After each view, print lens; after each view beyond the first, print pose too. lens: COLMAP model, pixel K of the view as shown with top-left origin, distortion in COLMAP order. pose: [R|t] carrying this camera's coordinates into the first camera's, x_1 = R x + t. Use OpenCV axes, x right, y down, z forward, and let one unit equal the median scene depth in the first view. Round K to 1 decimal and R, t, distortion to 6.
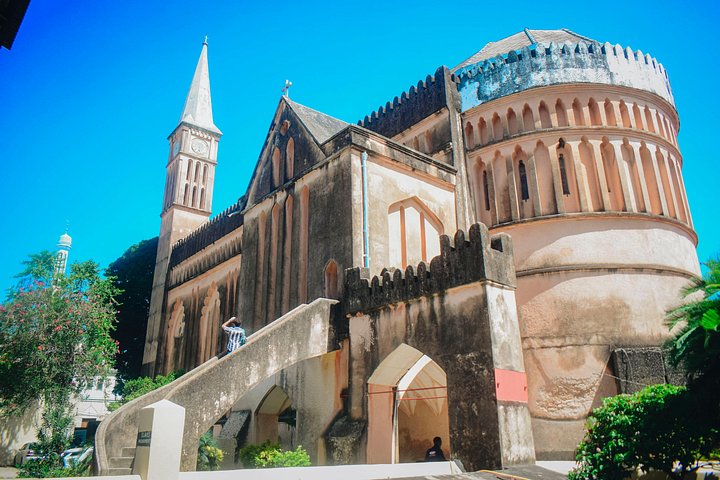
lens RADIAL K [[543.0, 0, 359.8], [0, 543.0, 243.4], [0, 0, 1]] dist [-0.020096, 0.011655]
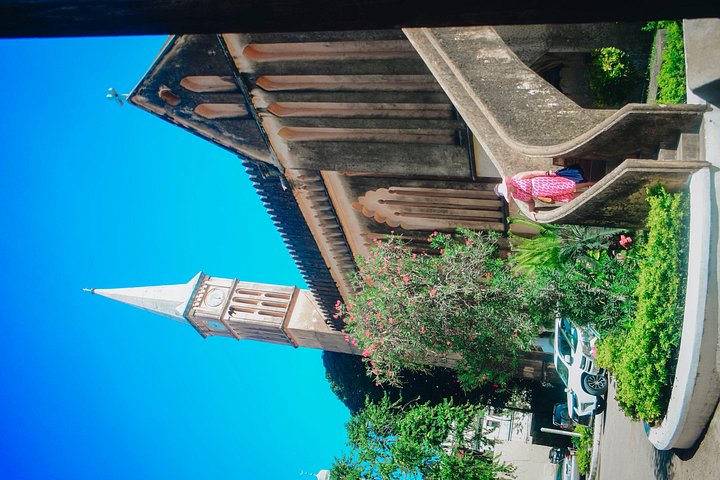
lens RADIAL K [[618.8, 0, 378.2], [0, 618.8, 227.3], [0, 0, 1]] dist [-0.046298, 0.001017]
pose [[0.060348, -0.995867, -0.067871, -0.257414], [0.997310, 0.057321, 0.045690, 0.048376], [-0.041610, -0.070446, 0.996647, 0.142003]]
